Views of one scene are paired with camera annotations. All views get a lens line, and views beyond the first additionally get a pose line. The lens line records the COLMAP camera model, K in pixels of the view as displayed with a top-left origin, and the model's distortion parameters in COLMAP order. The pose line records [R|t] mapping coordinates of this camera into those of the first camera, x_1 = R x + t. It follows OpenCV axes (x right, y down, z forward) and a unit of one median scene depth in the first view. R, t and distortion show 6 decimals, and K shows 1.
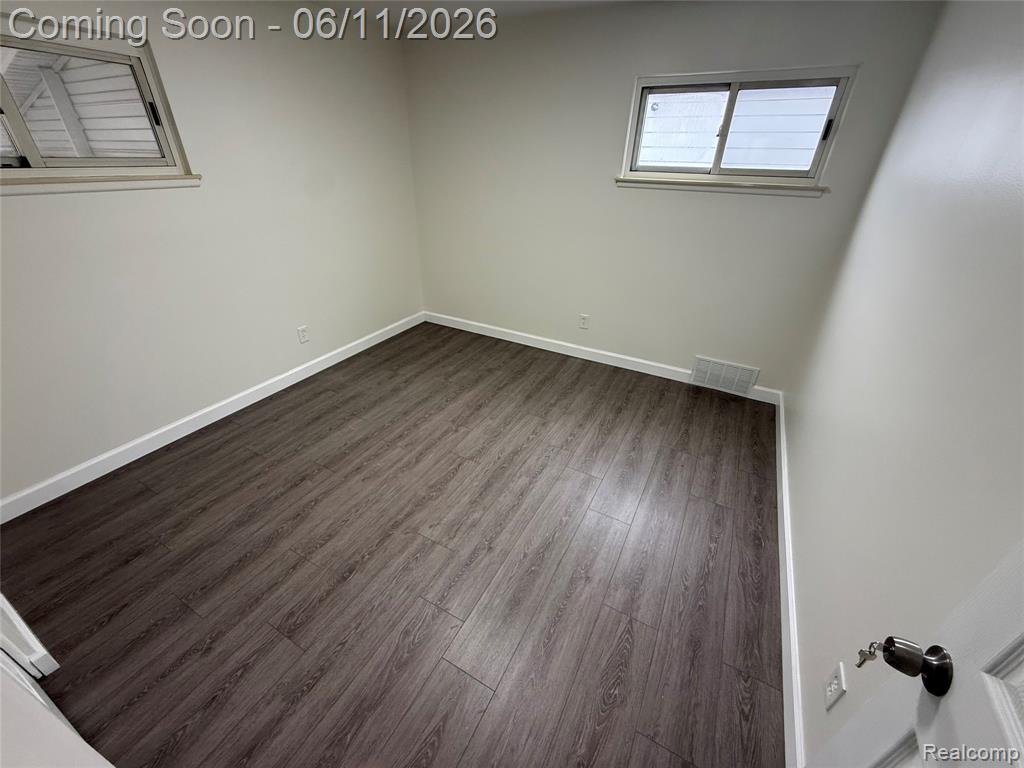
lens RADIAL K [[405.3, 0, 509.1], [0, 405.3, 383.8], [0, 0, 1]] dist [0.001199, -0.000074]
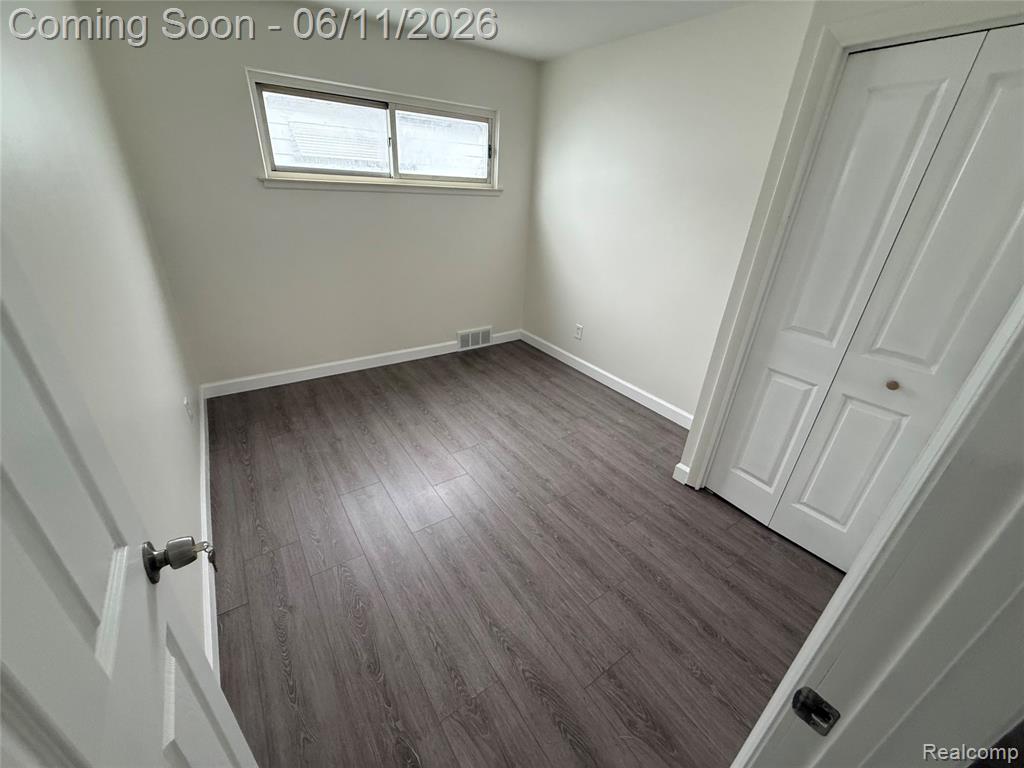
lens RADIAL K [[405.3, 0, 509.1], [0, 405.3, 383.8], [0, 0, 1]] dist [0.001199, -0.000074]
pose [[0.447914, -0.399652, 0.799782, -0.558197], [0.397614, 0.890248, 0.222176, -0.137403], [-0.800797, 0.218488, 0.557662, 0.244752]]
